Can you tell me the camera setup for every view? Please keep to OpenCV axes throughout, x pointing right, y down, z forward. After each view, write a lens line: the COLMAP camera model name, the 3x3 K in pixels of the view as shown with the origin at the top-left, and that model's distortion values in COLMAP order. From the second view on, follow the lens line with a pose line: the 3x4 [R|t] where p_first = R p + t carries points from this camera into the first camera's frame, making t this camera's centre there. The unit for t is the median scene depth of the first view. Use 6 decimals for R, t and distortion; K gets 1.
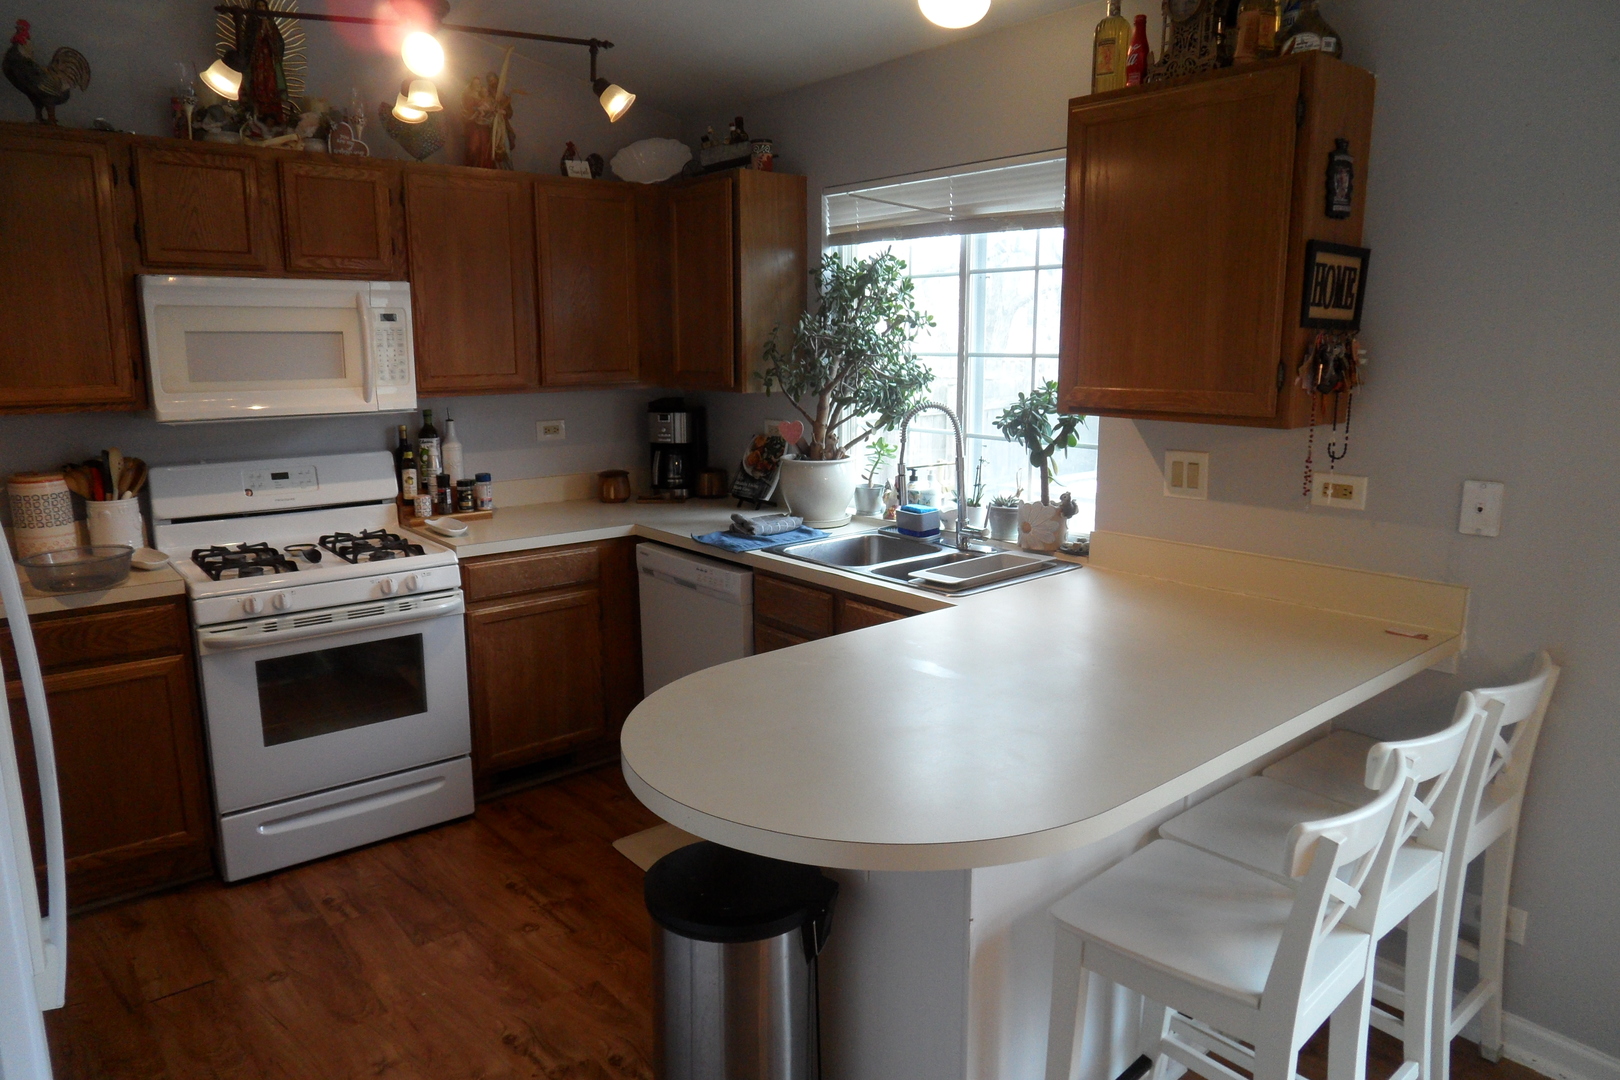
lens RADIAL K [[1065.1, 0, 800.0], [0, 1065.1, 551.4], [0, 0, 1]] dist [-0.044267, 0.017721]
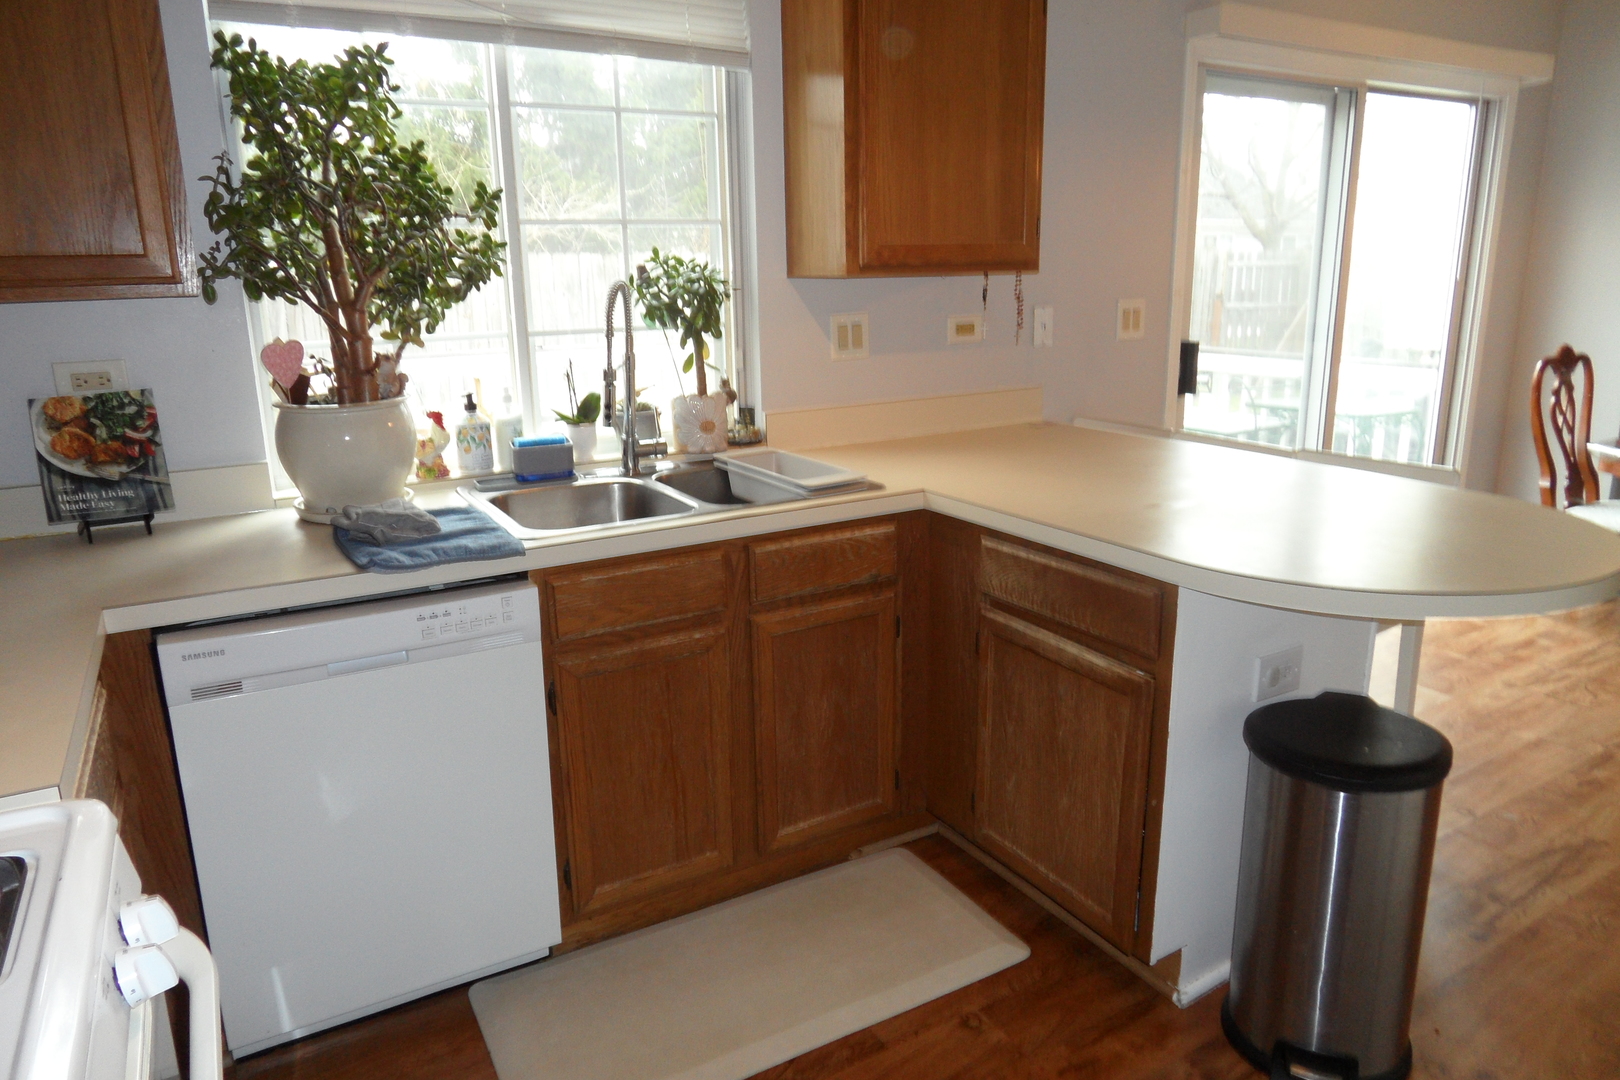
lens RADIAL K [[1051.0, 0, 804.5], [0, 1051.0, 541.5], [0, 0, 1]] dist [-0.035731, 0.019250]
pose [[0.177259, -0.254136, 0.950786, -0.561770], [0.213395, 0.953026, 0.214951, -0.093857], [-0.960751, 0.164791, 0.223163, 0.719639]]
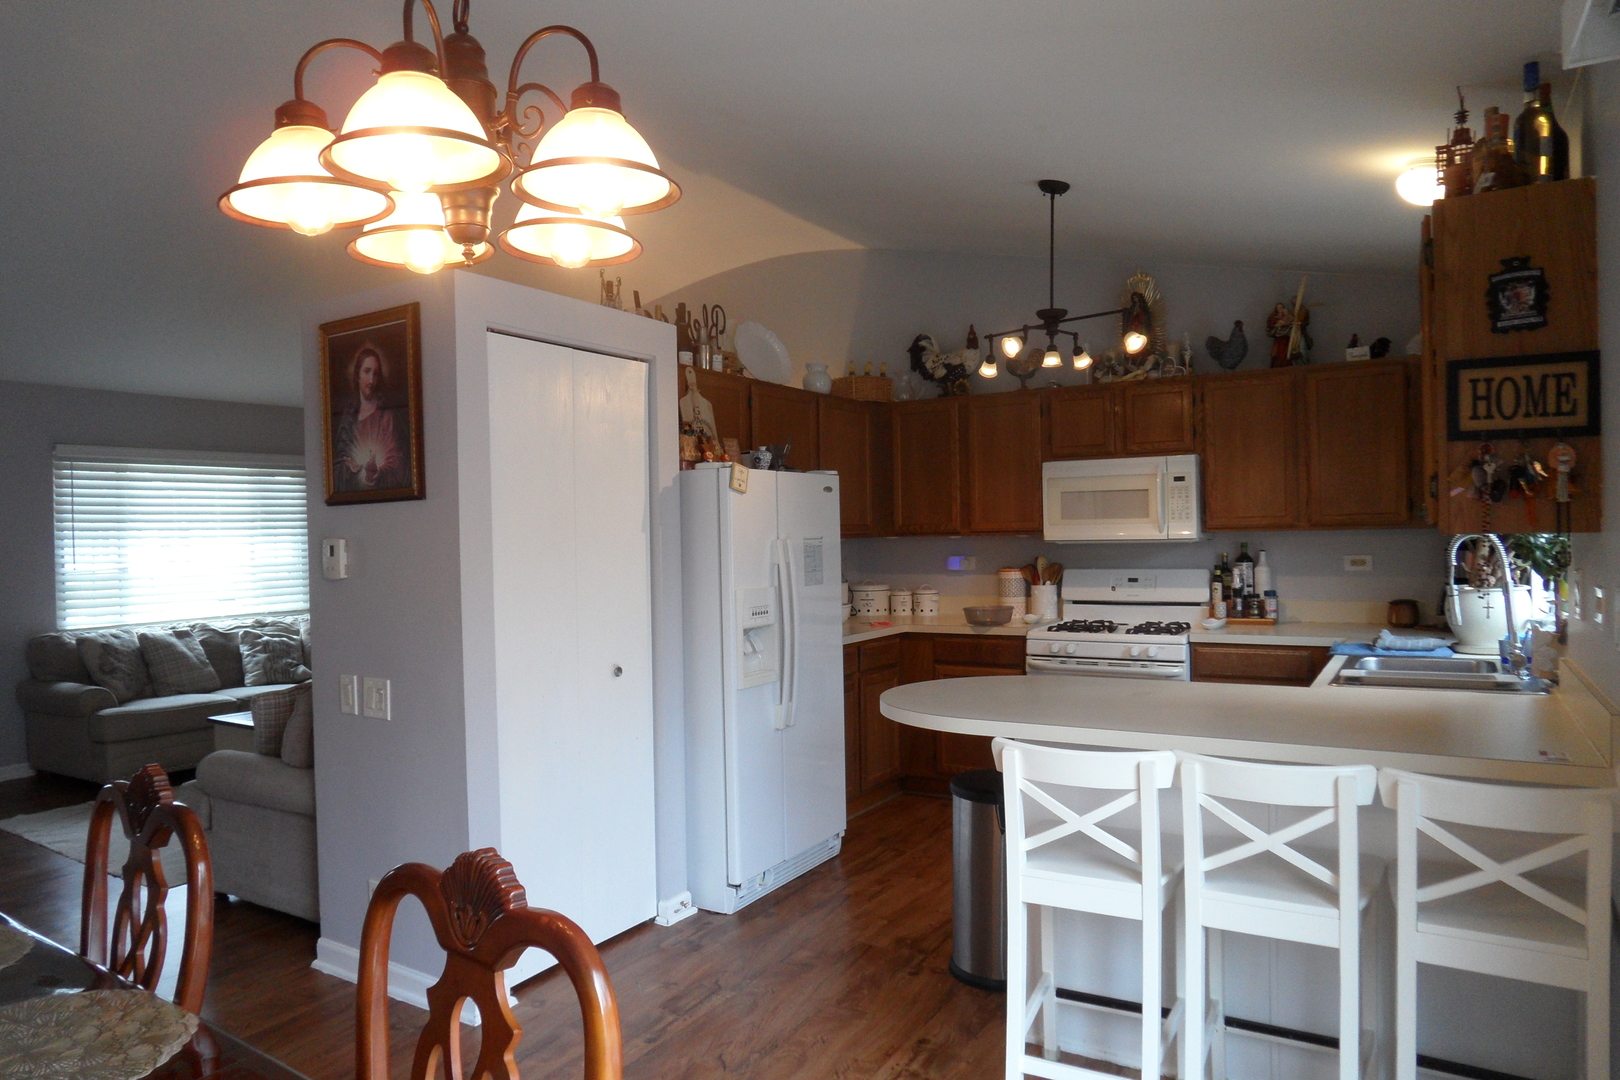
lens RADIAL K [[1051.0, 0, 804.5], [0, 1051.0, 541.5], [0, 0, 1]] dist [-0.035731, 0.019250]
pose [[0.319495, 0.000701, -0.947588, 0.859711], [-0.162671, 0.985195, -0.054119, 0.035389], [0.933521, 0.171436, 0.314879, 0.048132]]
